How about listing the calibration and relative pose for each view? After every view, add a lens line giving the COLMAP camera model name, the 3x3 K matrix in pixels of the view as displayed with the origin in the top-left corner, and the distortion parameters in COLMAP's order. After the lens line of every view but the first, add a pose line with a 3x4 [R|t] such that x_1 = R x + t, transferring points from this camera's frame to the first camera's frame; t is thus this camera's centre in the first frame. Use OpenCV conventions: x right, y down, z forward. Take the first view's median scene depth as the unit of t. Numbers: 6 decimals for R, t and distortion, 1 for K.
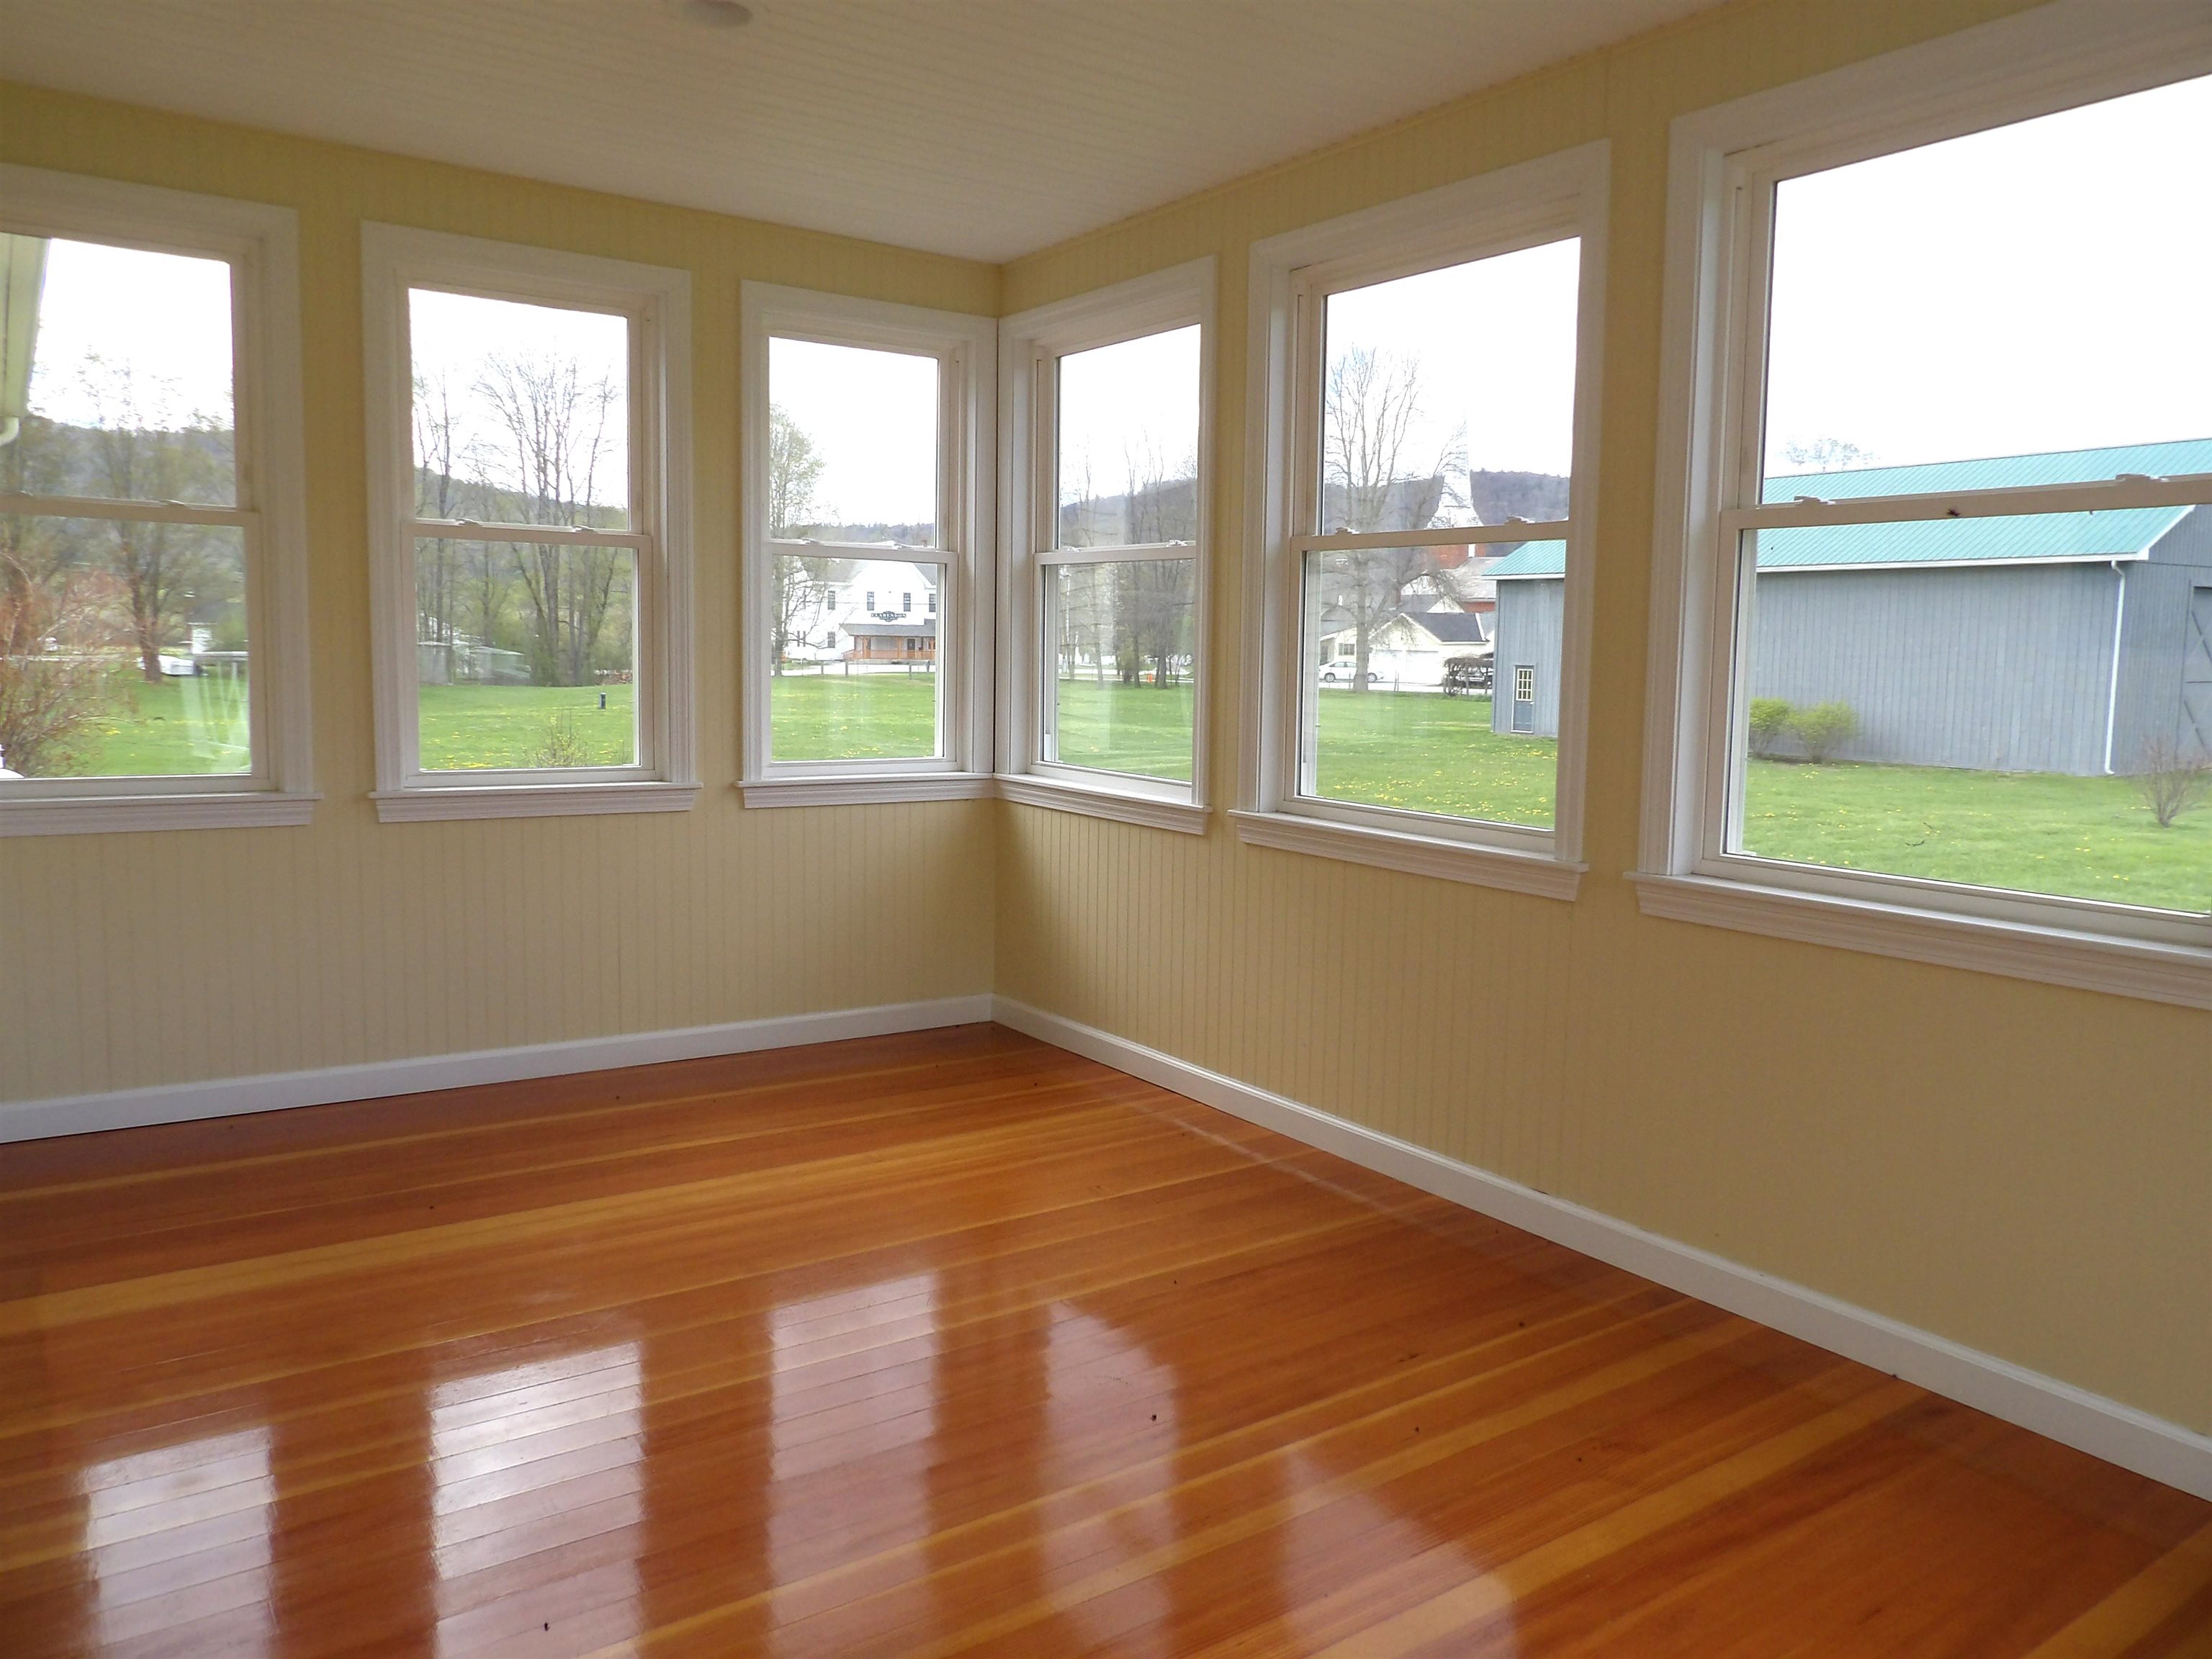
lens RADIAL K [[1579.0, 0, 1100.3], [0, 1579.0, 794.0], [0, 0, 1]] dist [-0.039810, 0.033557]
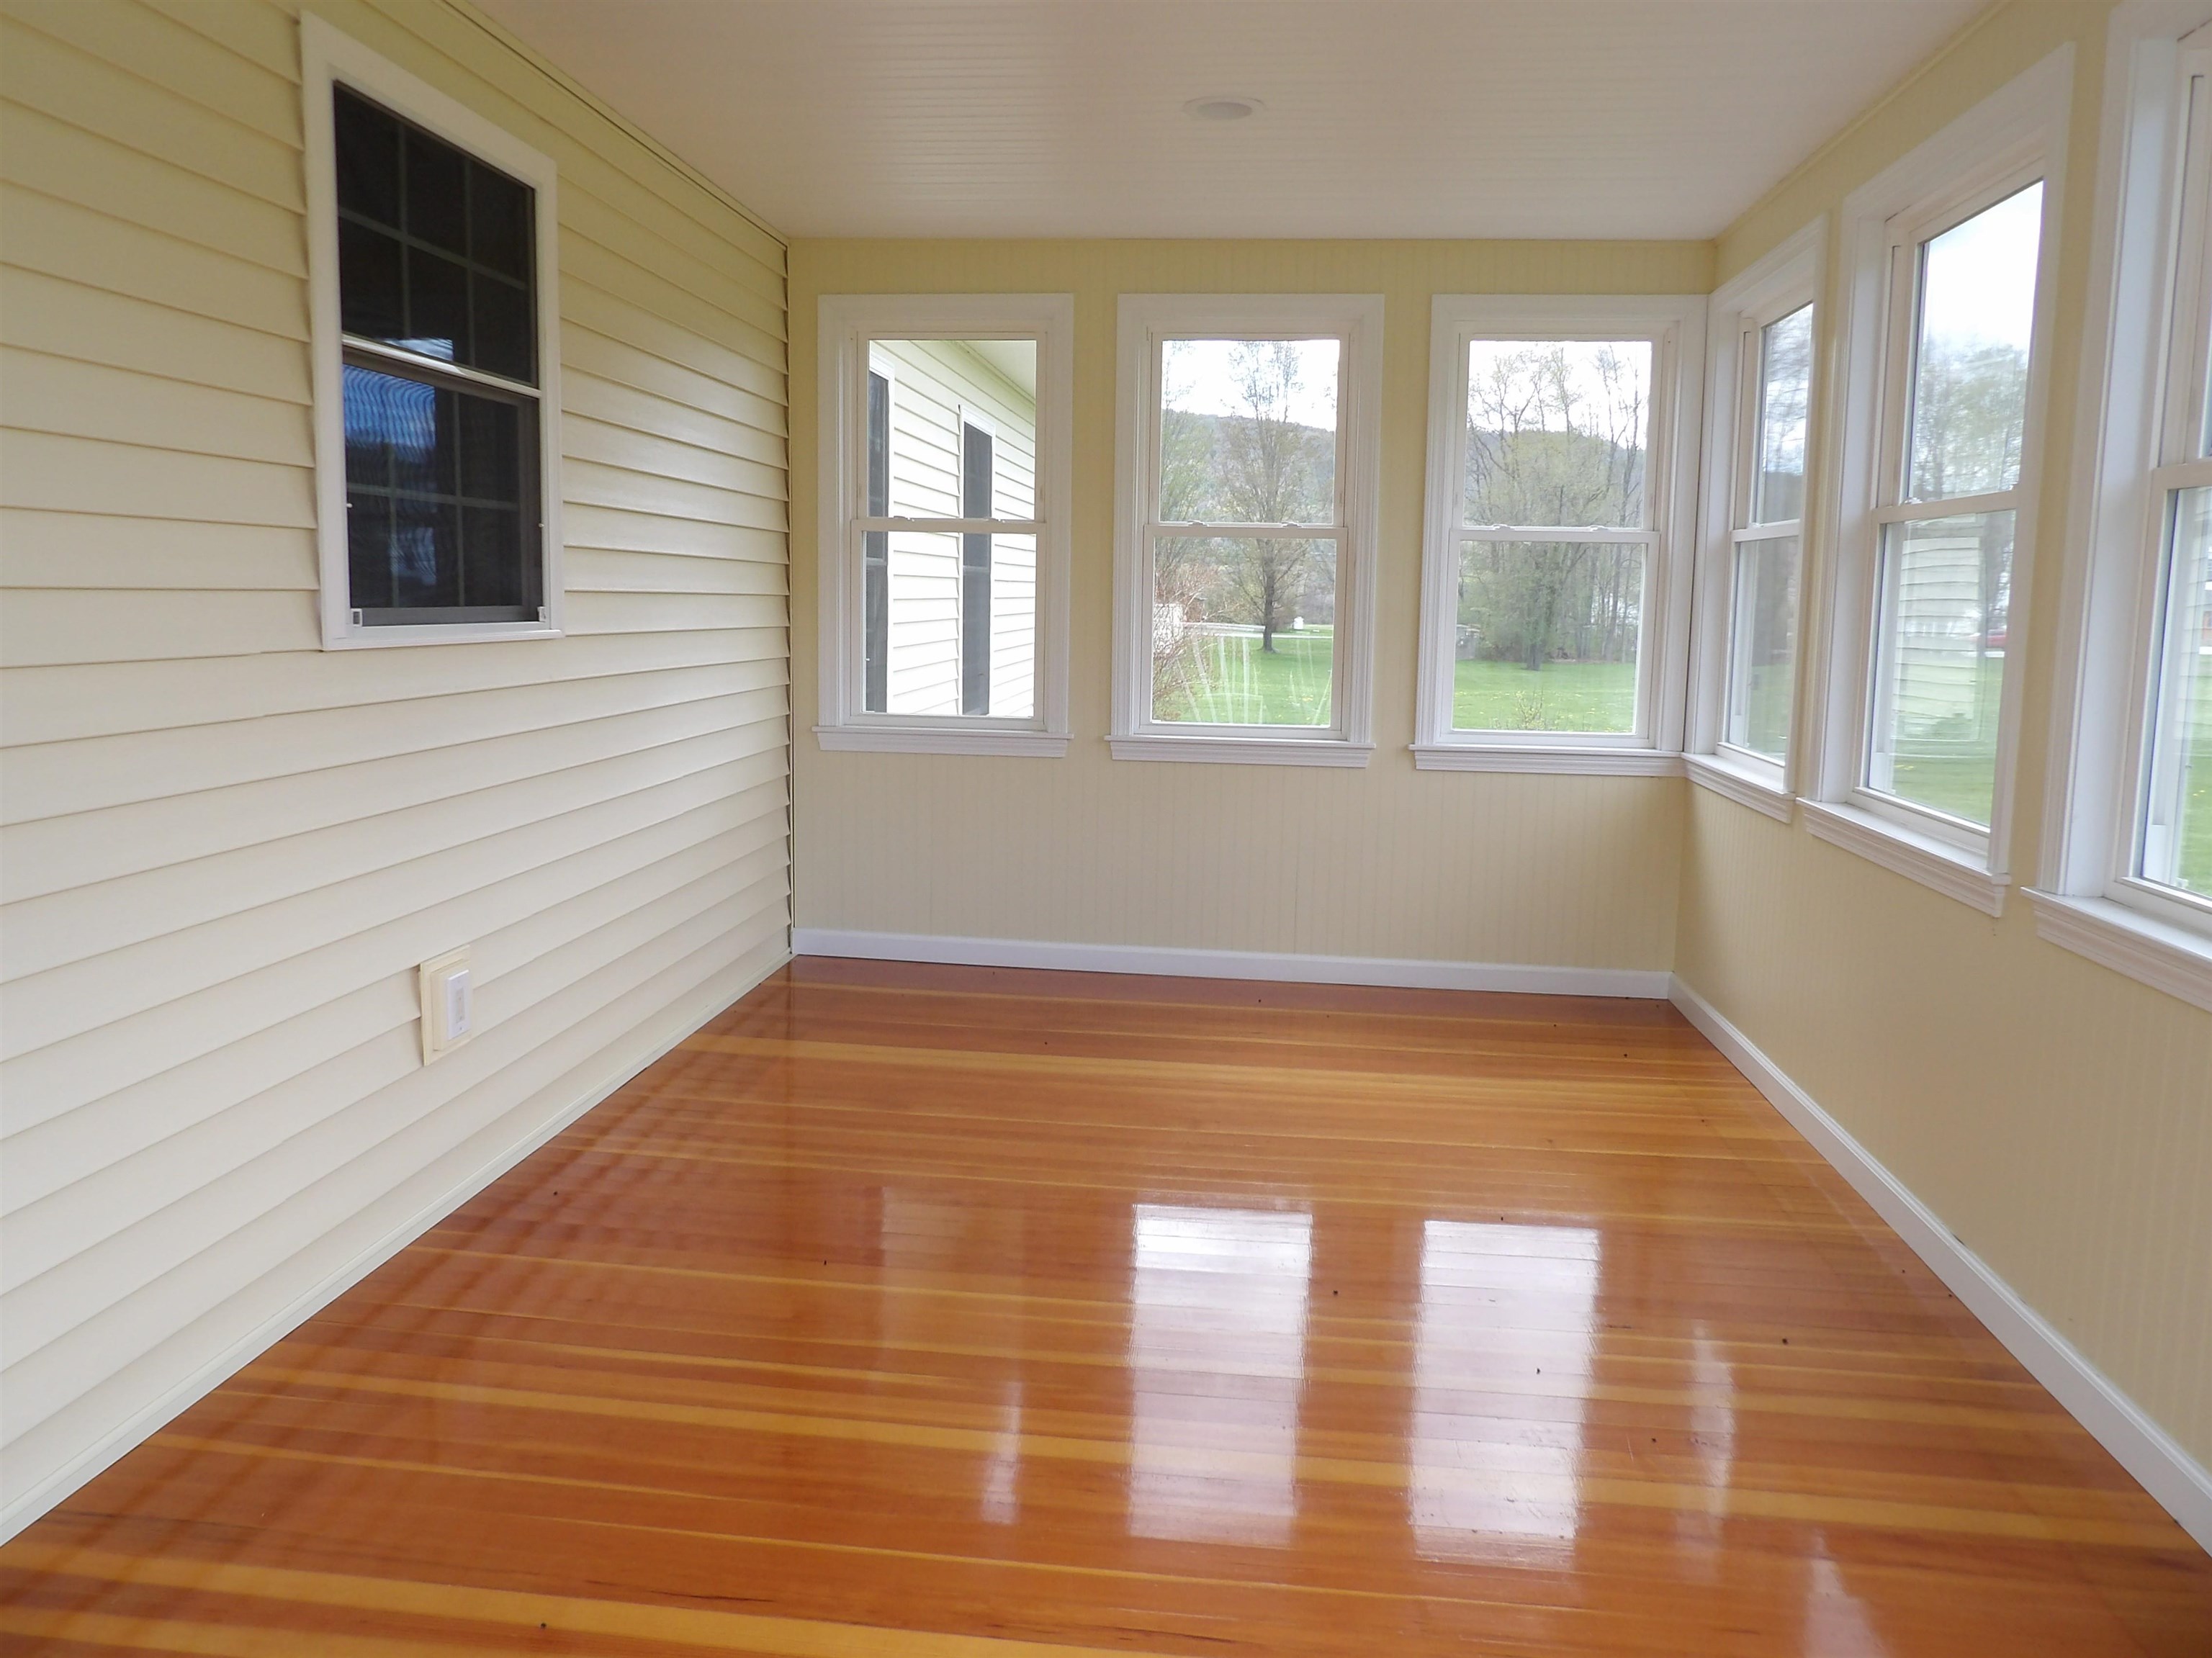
lens RADIAL K [[1575.3, 0, 1106.0], [0, 1575.3, 829.0], [0, 0, 1]] dist [-0.048445, -0.000550]
pose [[0.745144, 0.085145, -0.661445, 0.379424], [-0.061164, 0.996361, 0.059354, -0.001575], [0.664092, -0.003771, 0.747641, 0.019000]]
